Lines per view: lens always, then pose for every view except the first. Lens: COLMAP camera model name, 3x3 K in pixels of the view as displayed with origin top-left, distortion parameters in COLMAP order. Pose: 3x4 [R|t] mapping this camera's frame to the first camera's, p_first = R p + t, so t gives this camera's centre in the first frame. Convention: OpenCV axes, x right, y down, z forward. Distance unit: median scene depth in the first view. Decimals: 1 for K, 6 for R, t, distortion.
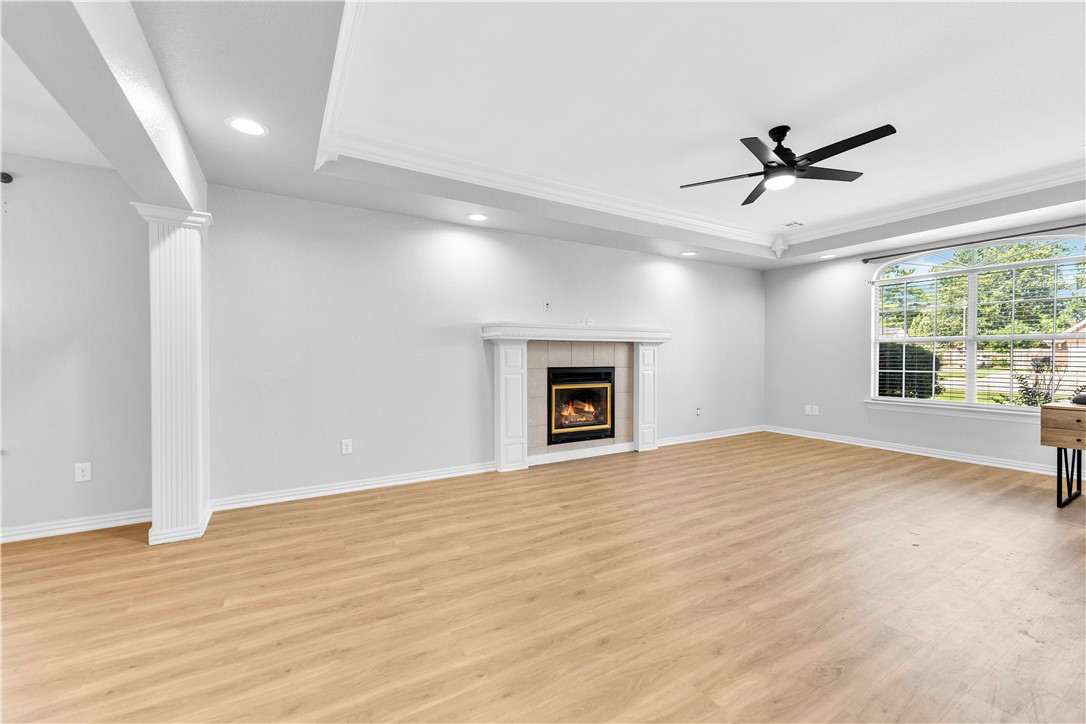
lens RADIAL K [[443.4, 0, 532.9], [0, 443.4, 359.1], [0, 0, 1]] dist [0.004432, -0.000077]
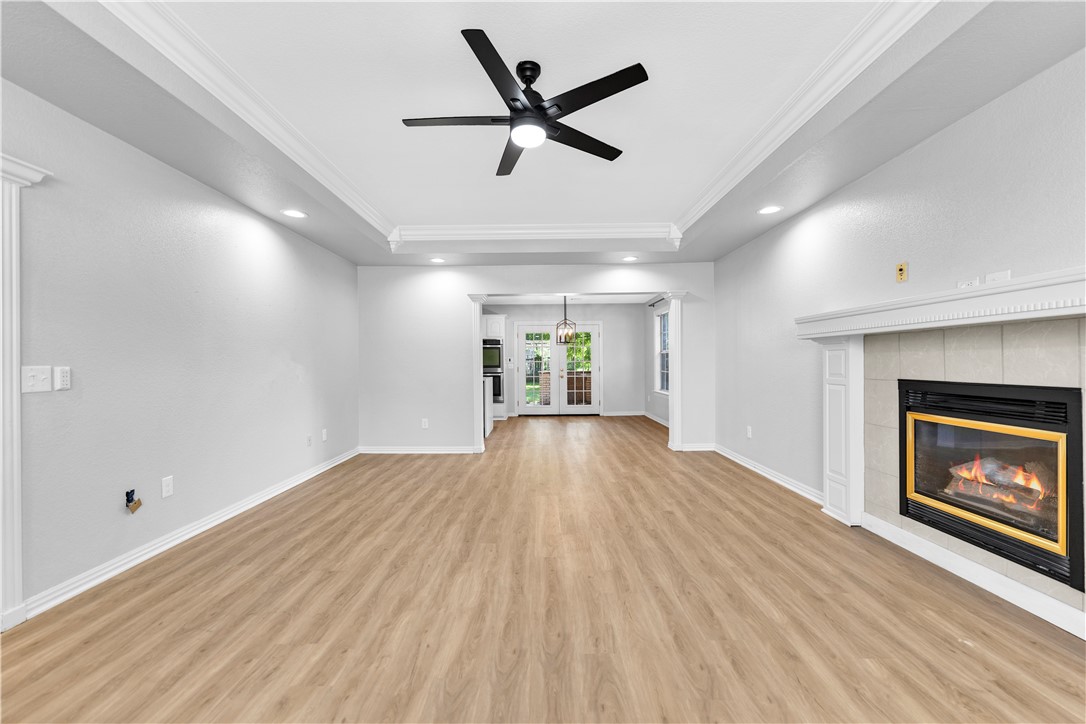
lens RADIAL K [[443.4, 0, 552.4], [0, 443.4, 361.6], [0, 0, 1]] dist [0.004432, -0.000077]
pose [[-0.484421, 0.004251, -0.874824, 0.821033], [0.004805, 0.999986, 0.002198, -0.007868], [0.874822, -0.003138, -0.484435, 0.958159]]
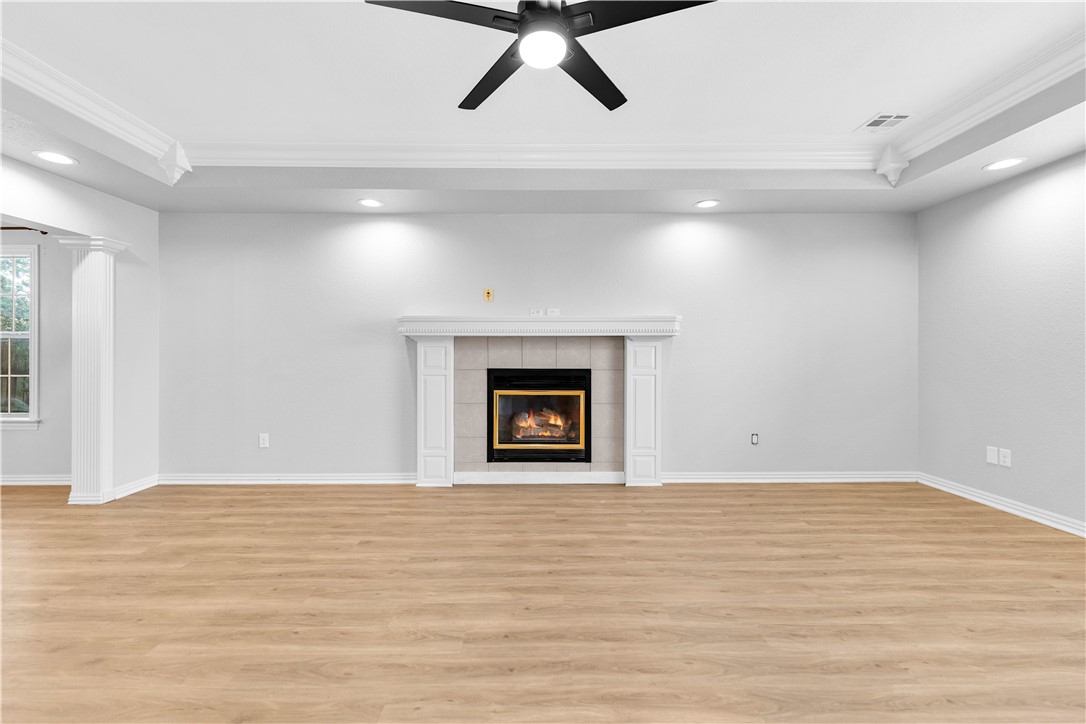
lens RADIAL K [[443.4, 0, 528.4], [0, 443.4, 355.6], [0, 0, 1]] dist [0.004432, -0.000077]
pose [[0.865215, 0.003024, -0.501392, 0.560901], [-0.004119, 0.999991, -0.001076, -0.005843], [0.501385, 0.002997, 0.865219, 0.342352]]
